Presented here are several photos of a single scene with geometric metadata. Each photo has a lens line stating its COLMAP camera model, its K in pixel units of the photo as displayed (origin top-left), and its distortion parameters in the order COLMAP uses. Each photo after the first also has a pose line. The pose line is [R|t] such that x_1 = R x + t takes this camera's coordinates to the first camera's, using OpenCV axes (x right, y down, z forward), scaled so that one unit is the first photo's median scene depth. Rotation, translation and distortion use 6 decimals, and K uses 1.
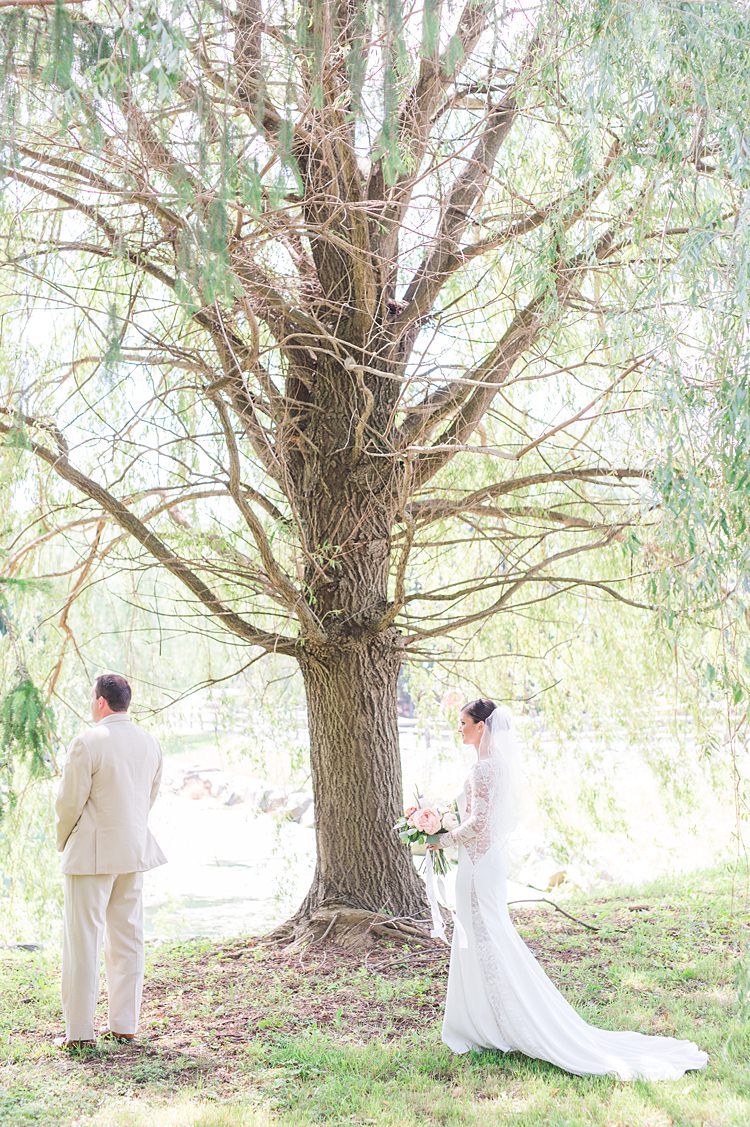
lens RADIAL K [[1563.6, 0, 375.0], [0, 1563.6, 563.5], [0, 0, 1]] dist [-0.010045, -0.040542]
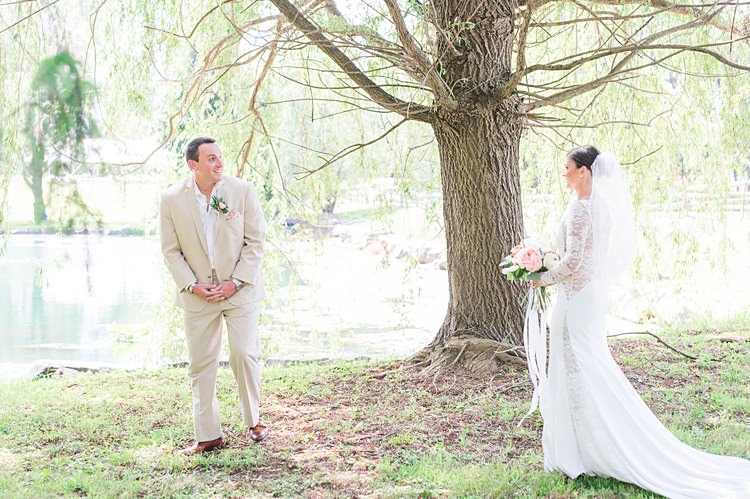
lens RADIAL K [[1040.5, 0, 375.0], [0, 1040.5, 249.5], [0, 0, 1]] dist [-0.010045, -0.040542]
pose [[0.991657, 0.000961, -0.128902, 0.007799], [0.017044, 0.990215, 0.138507, 0.046161], [0.127774, -0.139549, 0.981937, 0.235395]]
